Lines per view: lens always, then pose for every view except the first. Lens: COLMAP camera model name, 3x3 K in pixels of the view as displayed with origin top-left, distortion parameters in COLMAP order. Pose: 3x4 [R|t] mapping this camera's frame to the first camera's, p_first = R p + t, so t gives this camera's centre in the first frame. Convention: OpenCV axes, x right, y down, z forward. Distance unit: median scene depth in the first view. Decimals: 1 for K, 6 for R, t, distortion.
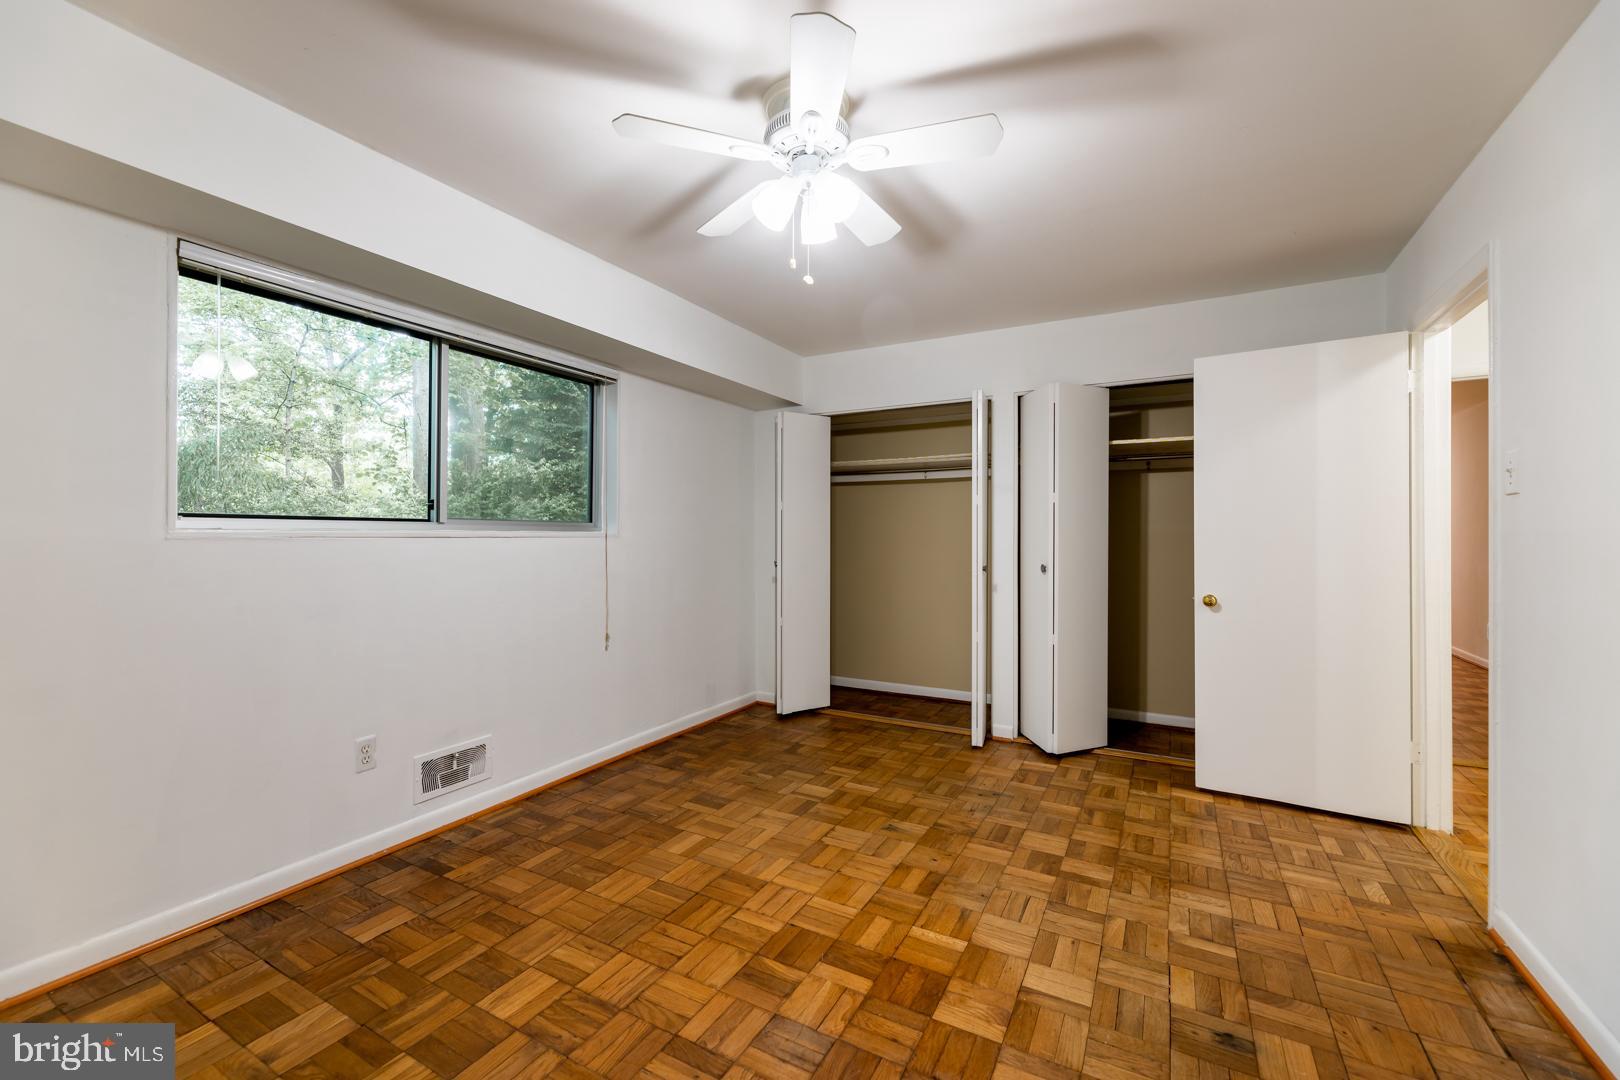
lens RADIAL K [[657.0, 0, 810.0], [0, 657.0, 540.0], [0, 0, 1]] dist [-0.000094, -0.000178]
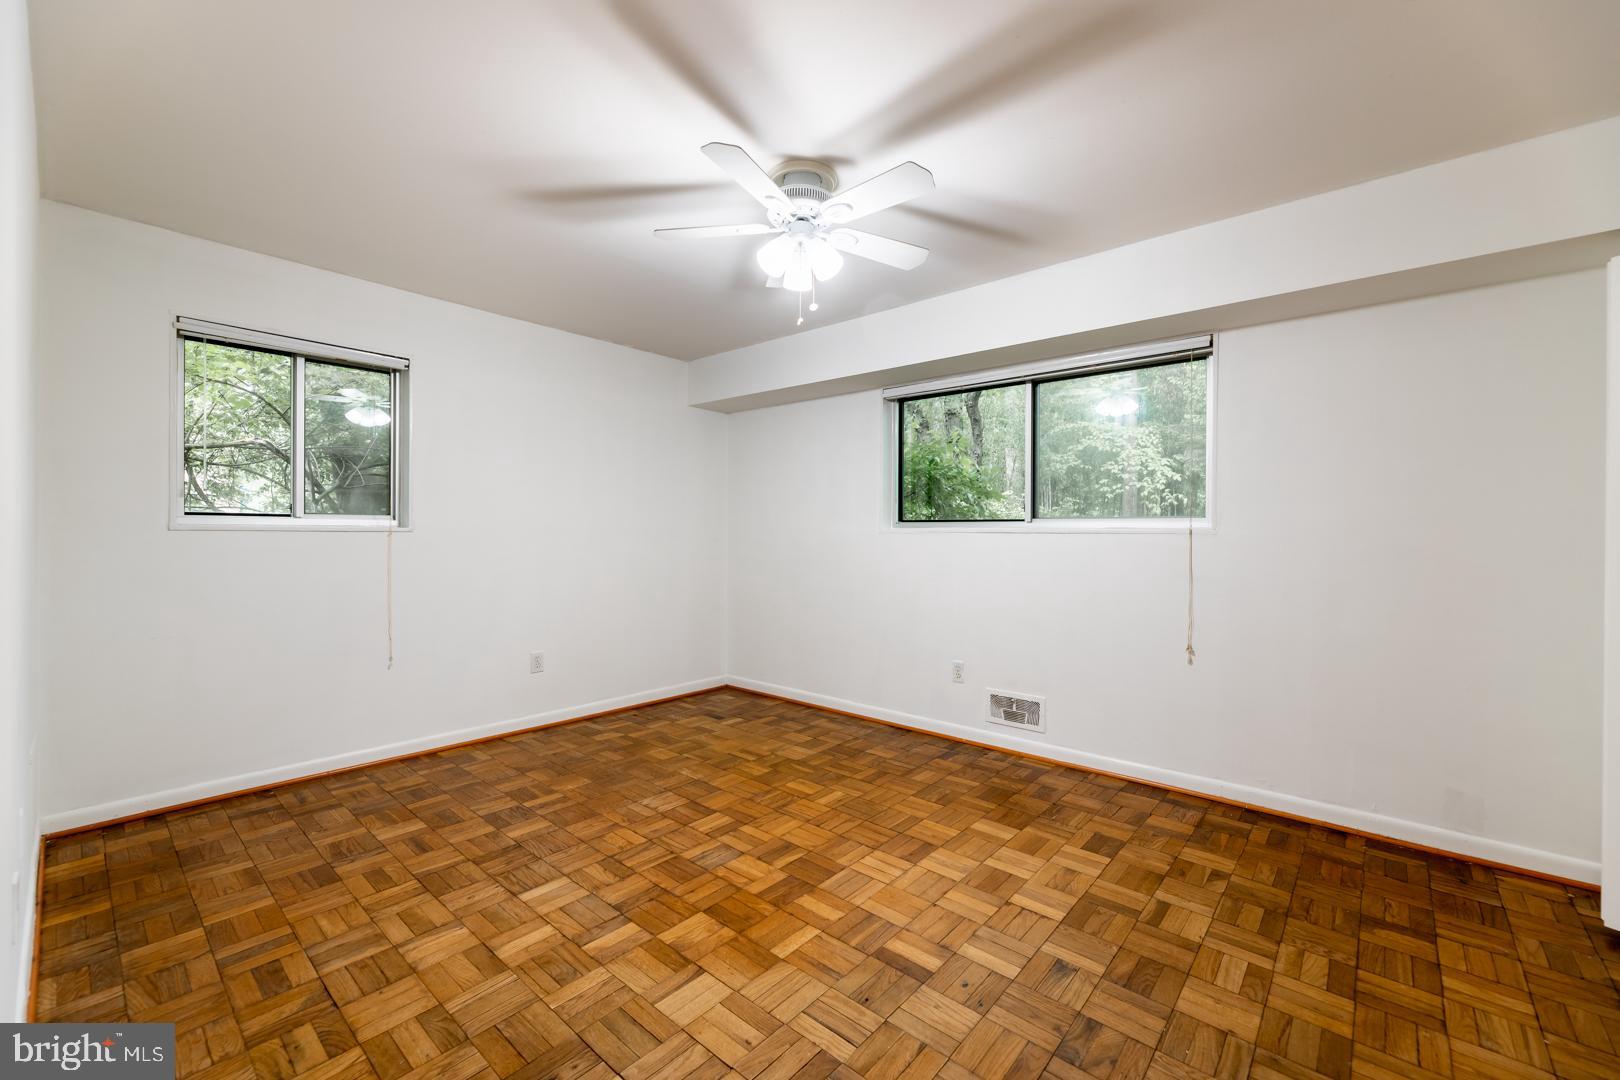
lens RADIAL K [[657.0, 0, 810.0], [0, 657.0, 540.0], [0, 0, 1]] dist [-0.000094, -0.000178]
pose [[-0.210677, 0.010421, -0.977500, 0.989100], [-0.013500, 0.999817, 0.013568, -0.002964], [0.977463, 0.016055, -0.210498, 1.056387]]
